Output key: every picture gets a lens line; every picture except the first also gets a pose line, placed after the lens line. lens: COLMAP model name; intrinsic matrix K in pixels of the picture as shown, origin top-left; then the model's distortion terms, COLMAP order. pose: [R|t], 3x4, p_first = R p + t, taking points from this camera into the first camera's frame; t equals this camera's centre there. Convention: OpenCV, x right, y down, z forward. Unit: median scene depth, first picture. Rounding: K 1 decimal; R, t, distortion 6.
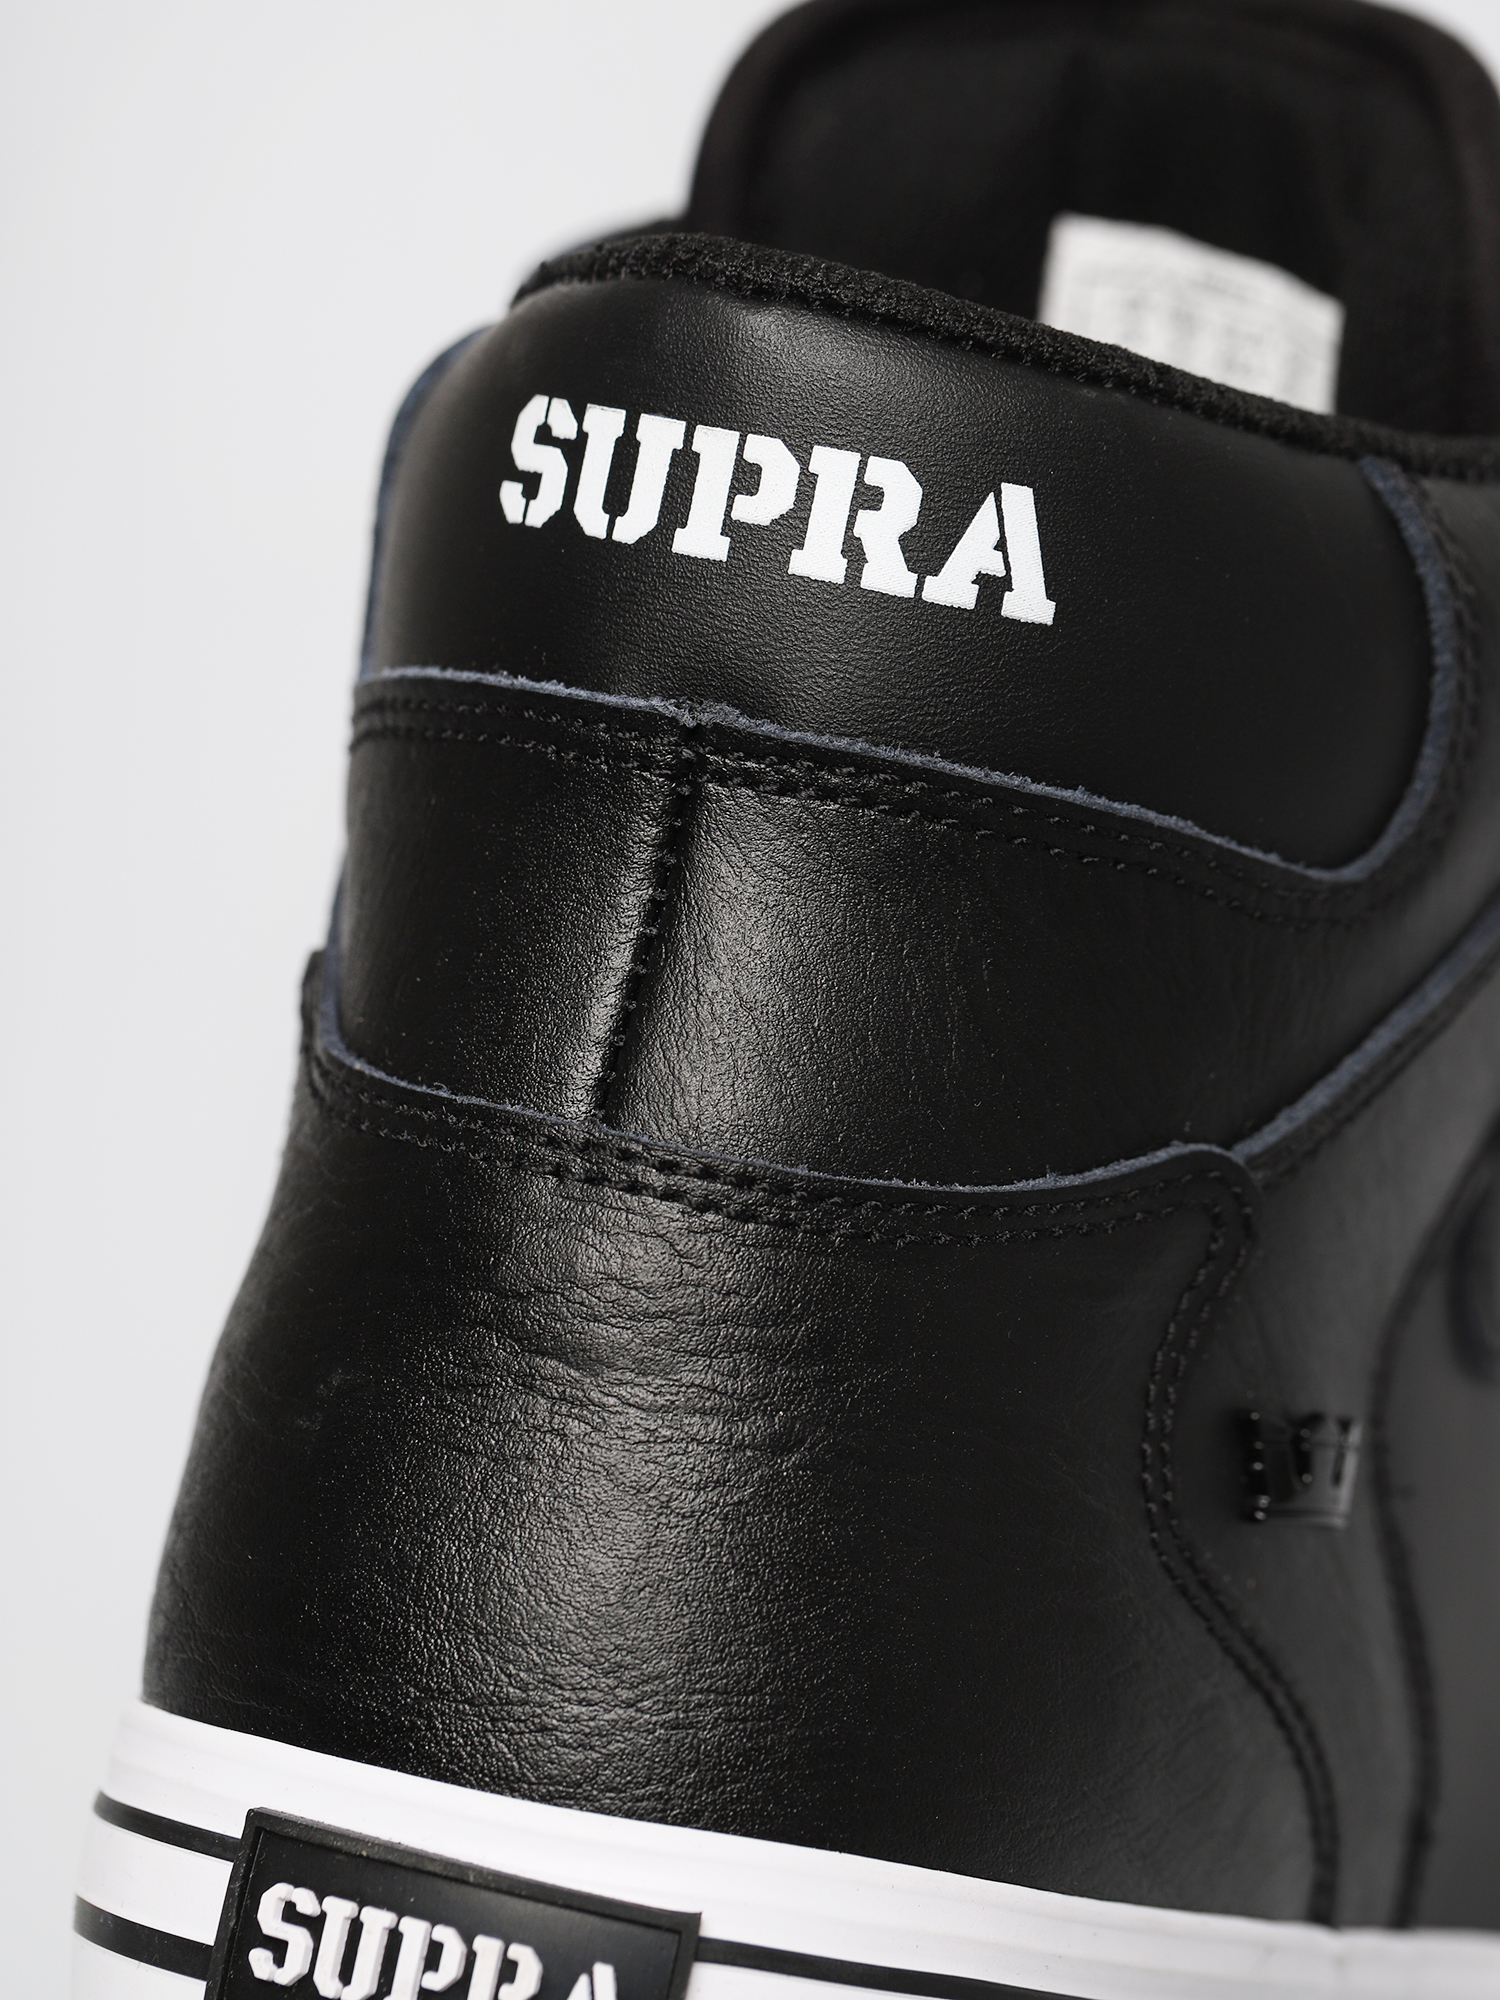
lens RADIAL K [[7312.2, 0, 752.5], [0, 7312.2, 996.2], [0, 0, 1]] dist [-0.055796, 0.000000]
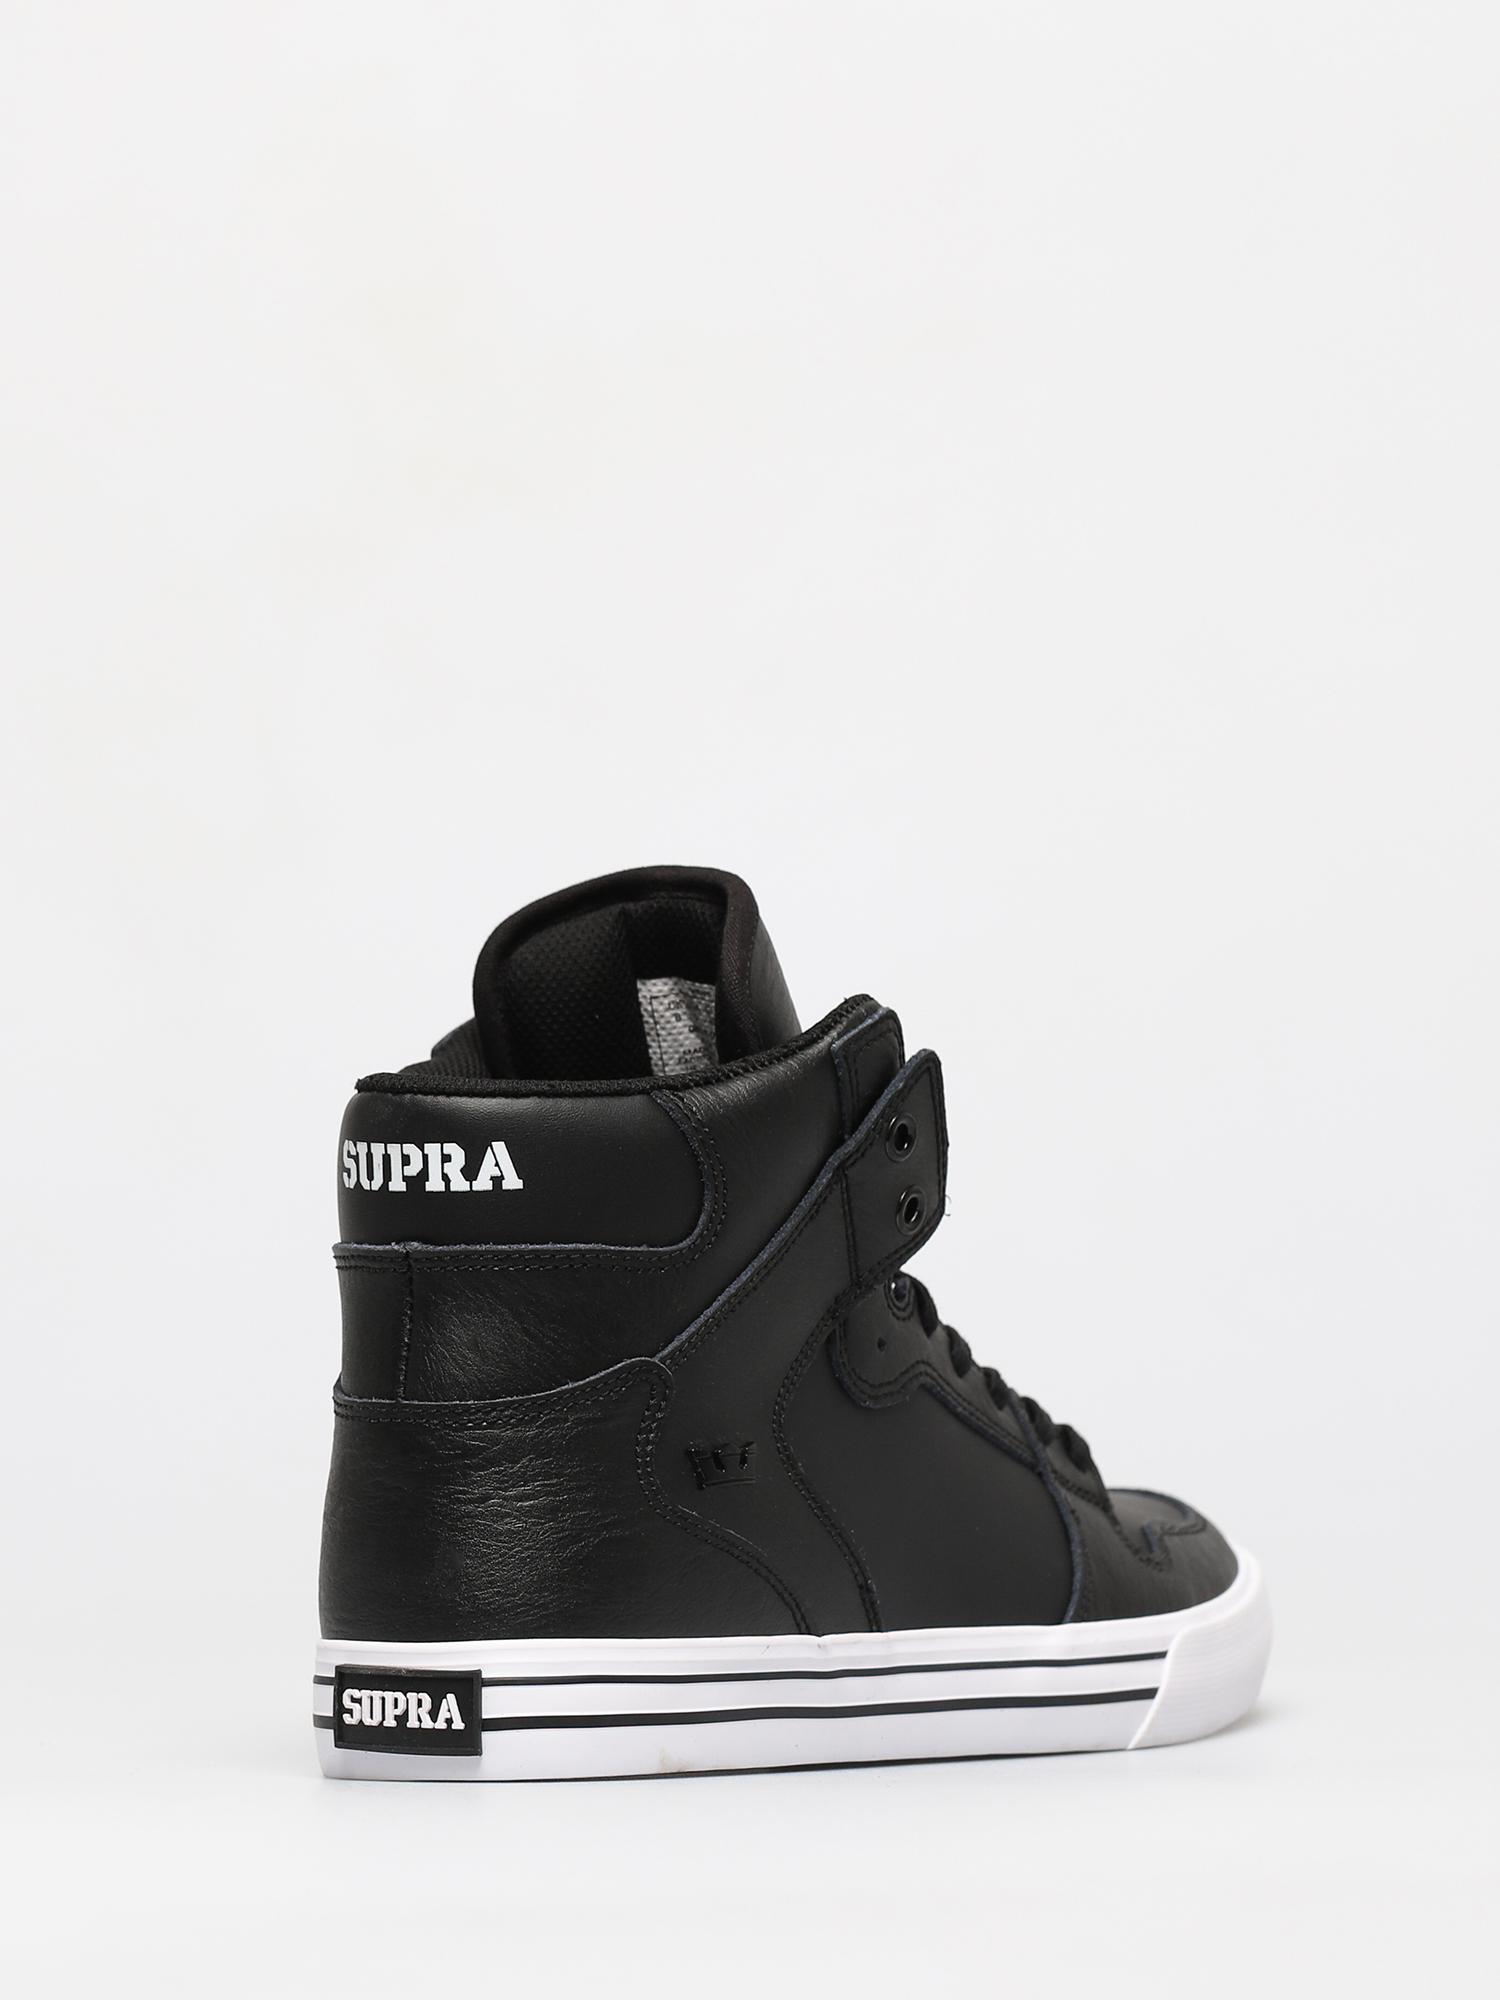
lens RADIAL K [[7312.2, 0, 747.8], [0, 7312.2, 1004.2], [0, 0, 1]] dist [-0.055796, 0.000000]
pose [[0.951026, -0.216594, -0.220538, 0.746679], [0.213022, 0.976222, -0.040149, 0.010248], [0.223990, -0.008797, 0.974552, -1.670949]]
